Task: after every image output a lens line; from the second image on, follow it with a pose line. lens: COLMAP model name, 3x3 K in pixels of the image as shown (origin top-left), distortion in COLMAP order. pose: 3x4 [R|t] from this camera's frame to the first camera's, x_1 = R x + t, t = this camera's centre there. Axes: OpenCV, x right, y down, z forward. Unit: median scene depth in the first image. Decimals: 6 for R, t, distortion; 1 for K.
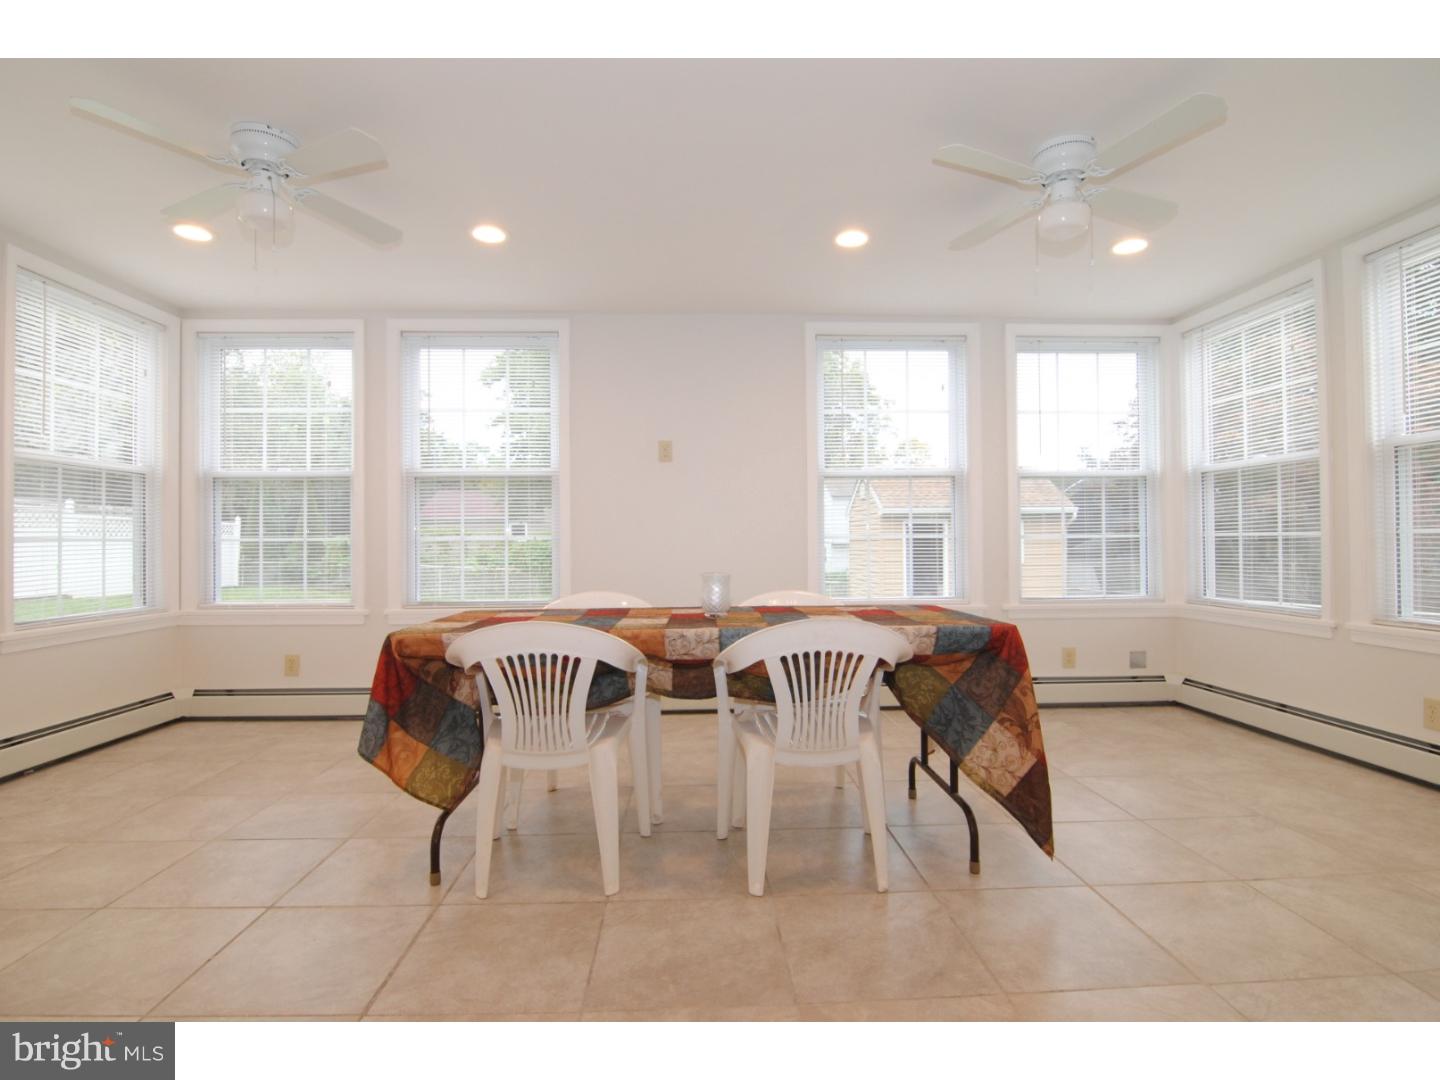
lens RADIAL K [[688.4, 0, 727.2], [0, 688.4, 532.8], [0, 0, 1]] dist [0.000420, -0.000089]
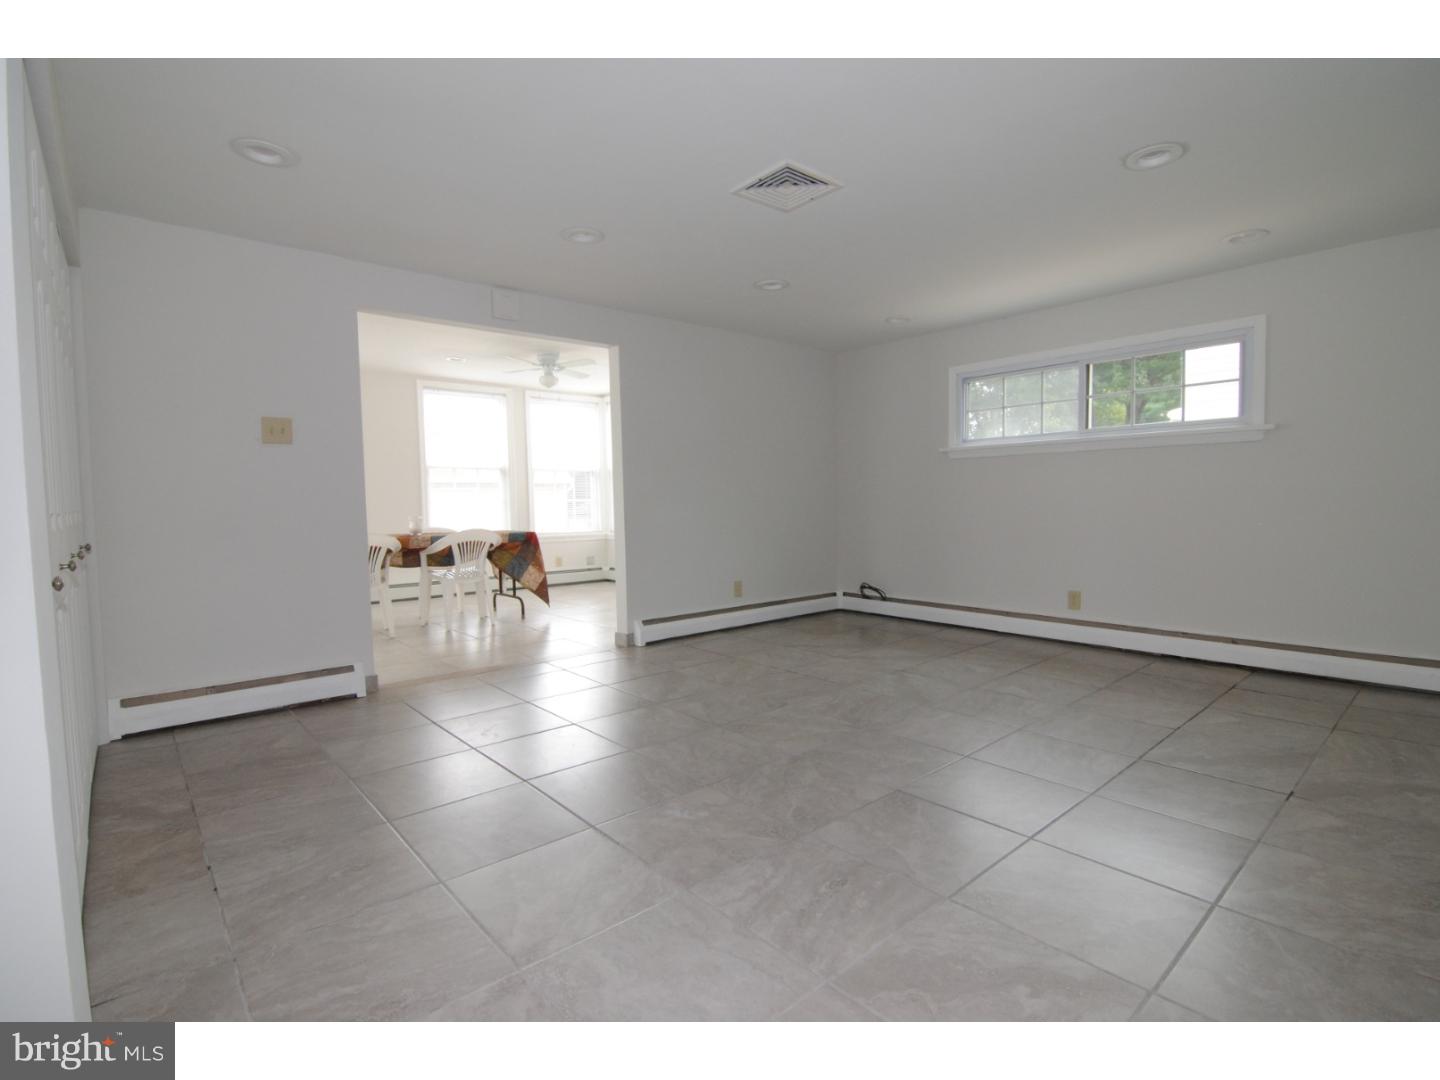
lens RADIAL K [[688.4, 0, 727.0], [0, 688.4, 534.6], [0, 0, 1]] dist [0.000420, -0.000089]
pose [[0.777180, -0.036064, 0.628244, -0.754278], [0.002800, 0.998545, 0.053857, -0.006622], [-0.629272, -0.040097, 0.776150, -1.704554]]
